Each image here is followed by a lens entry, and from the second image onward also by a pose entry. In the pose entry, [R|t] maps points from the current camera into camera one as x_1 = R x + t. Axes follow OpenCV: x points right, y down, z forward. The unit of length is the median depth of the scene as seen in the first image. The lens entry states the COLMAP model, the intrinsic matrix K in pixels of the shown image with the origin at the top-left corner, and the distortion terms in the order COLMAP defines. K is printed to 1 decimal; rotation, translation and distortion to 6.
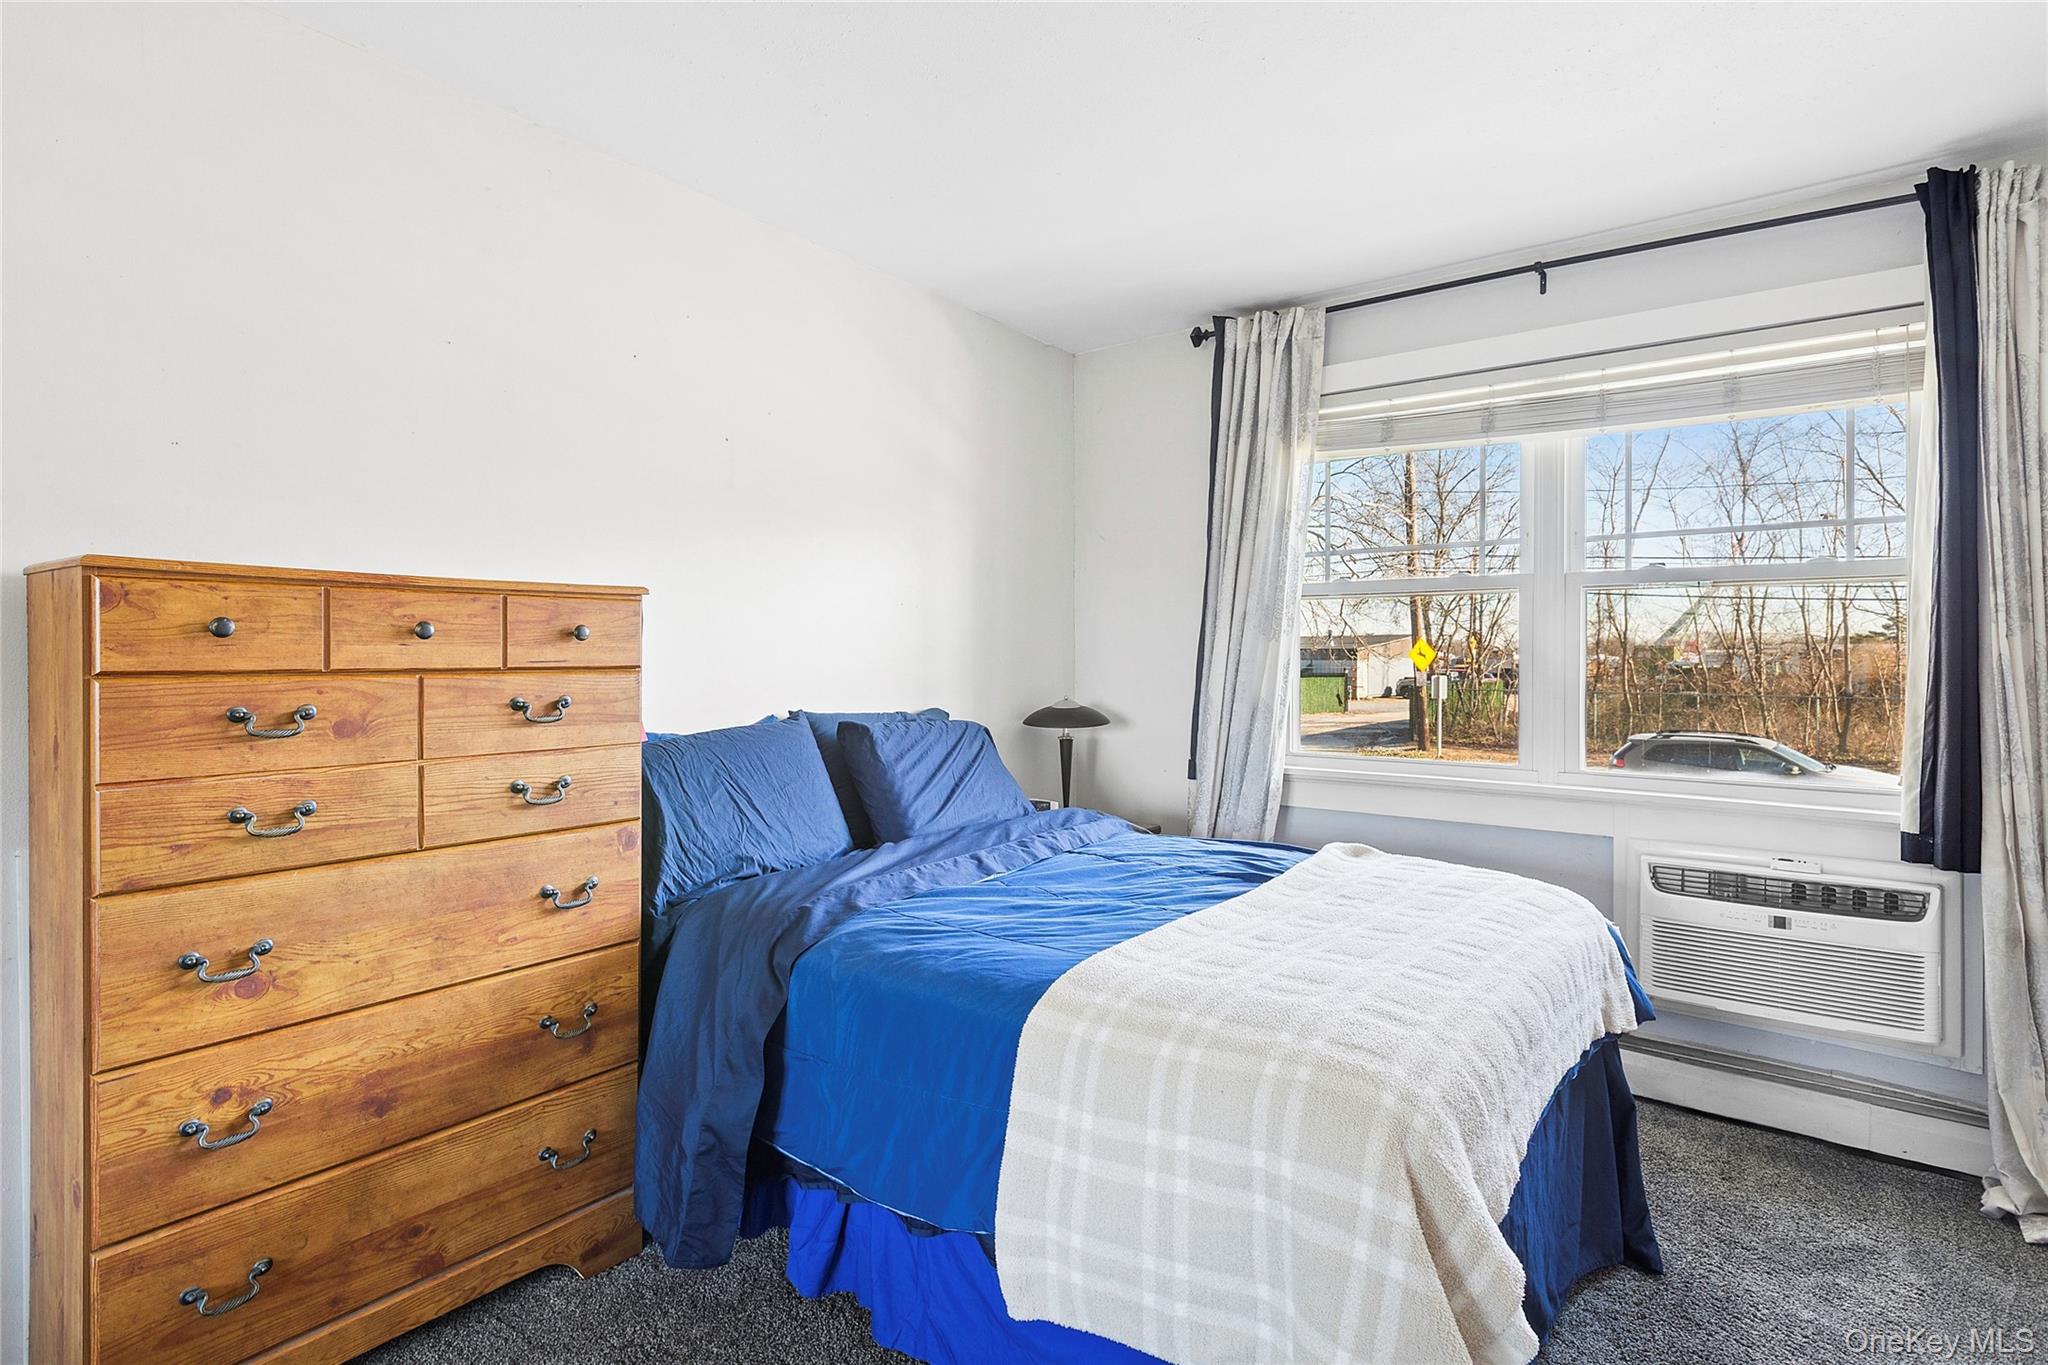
lens RADIAL K [[1014.1, 0, 1024.0], [0, 1014.1, 682.5], [0, 0, 1]] dist [-0.001205, -0.000560]
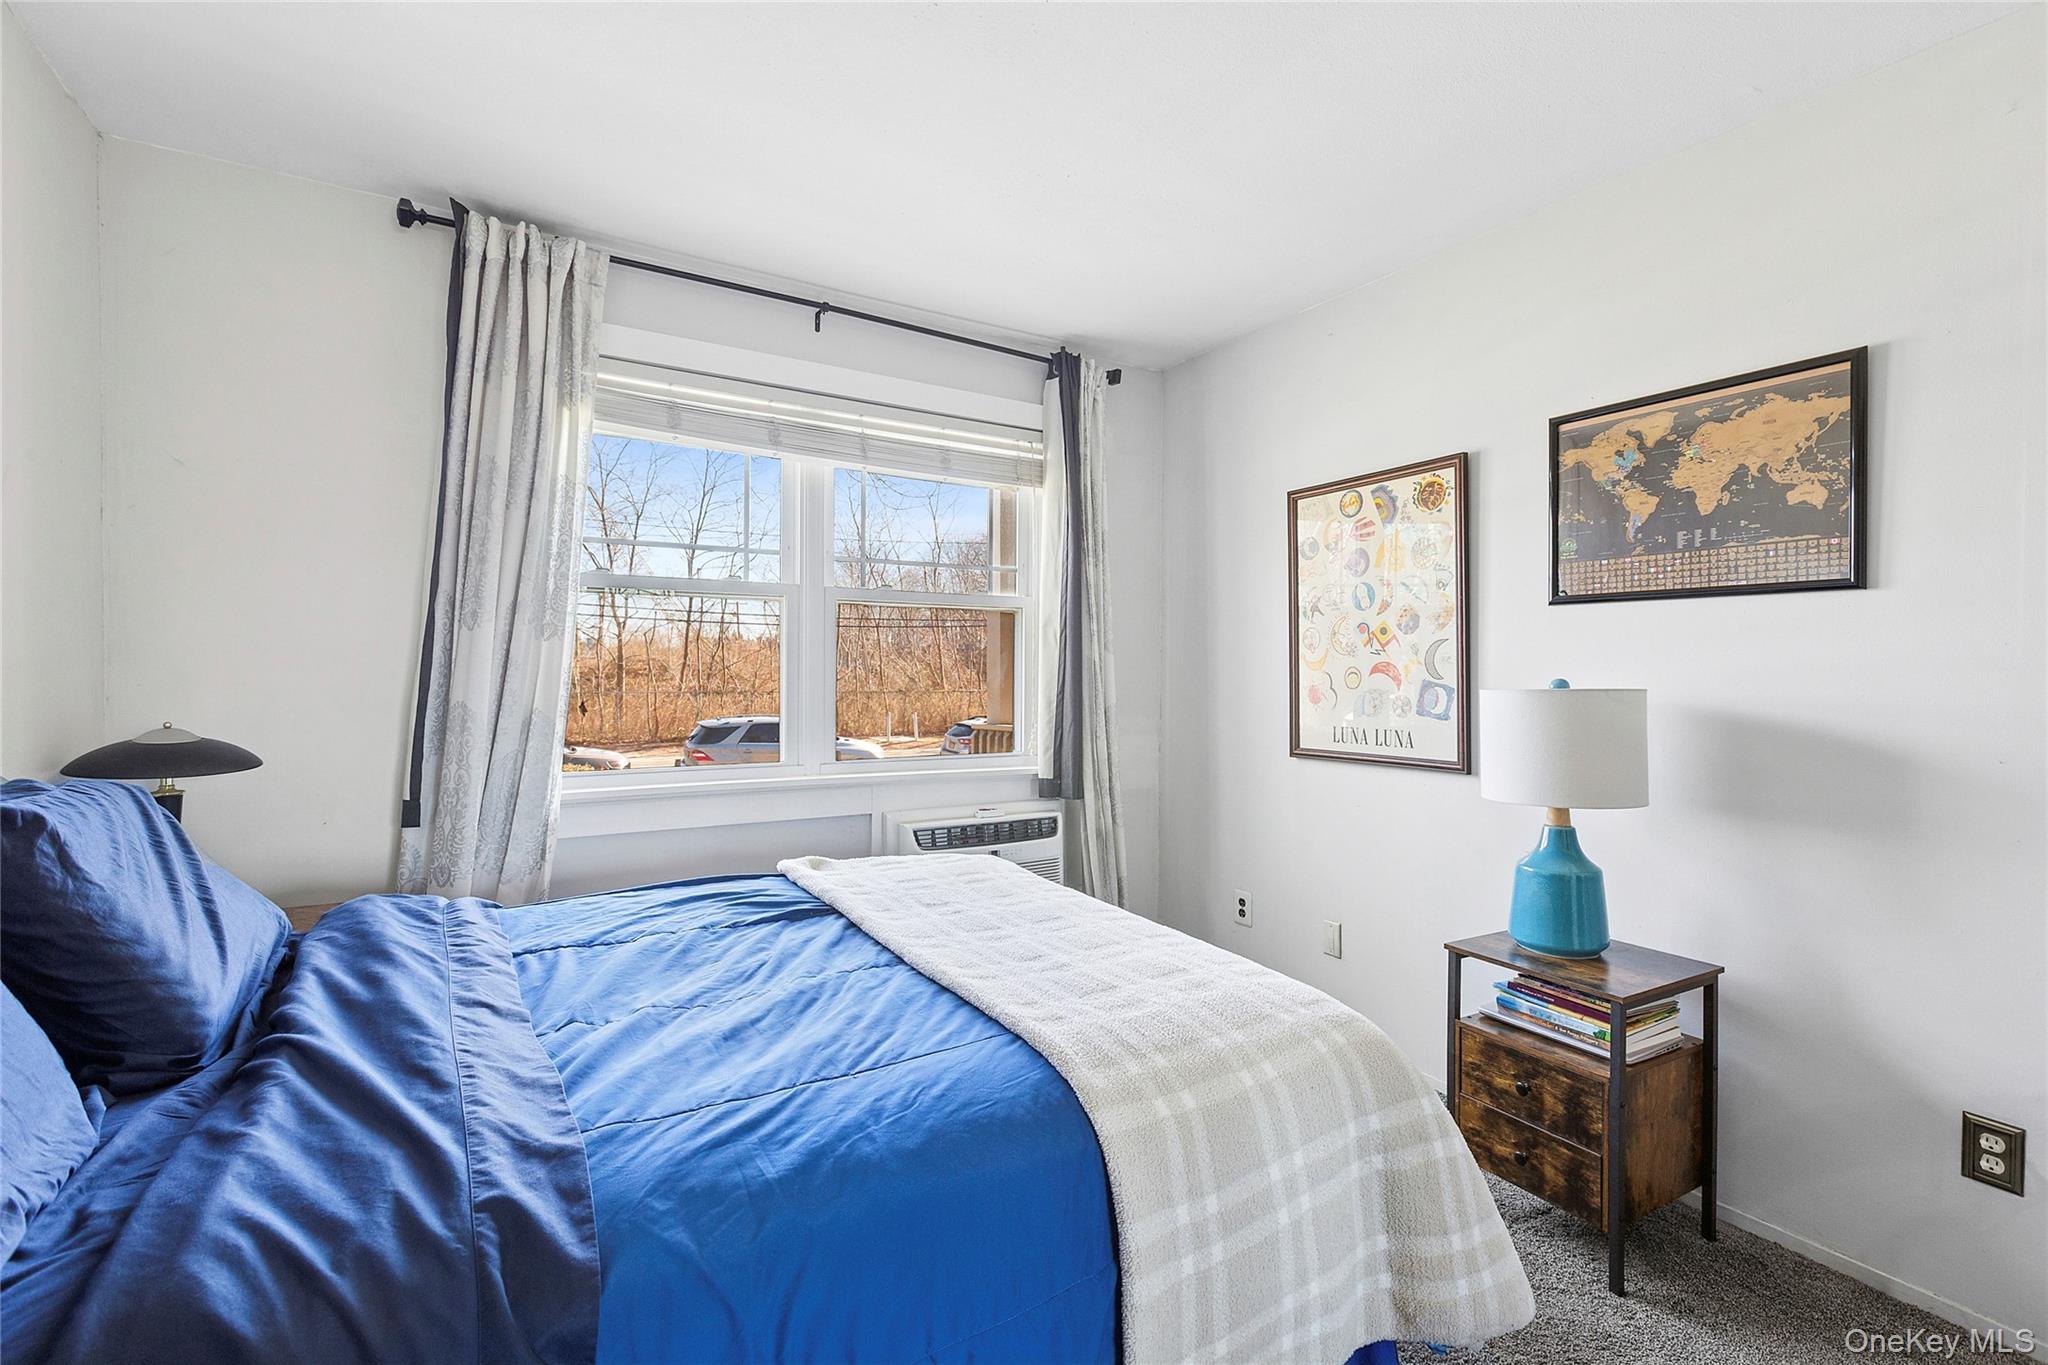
lens RADIAL K [[937.1, 0, 1024.0], [0, 937.1, 682.5], [0, 0, 1]] dist [0.000375, -0.000121]
pose [[0.355354, -0.014889, 0.934613, -0.355946], [0.015740, 0.999827, 0.009943, -0.008715], [-0.934599, 0.011178, 0.355527, 0.421714]]
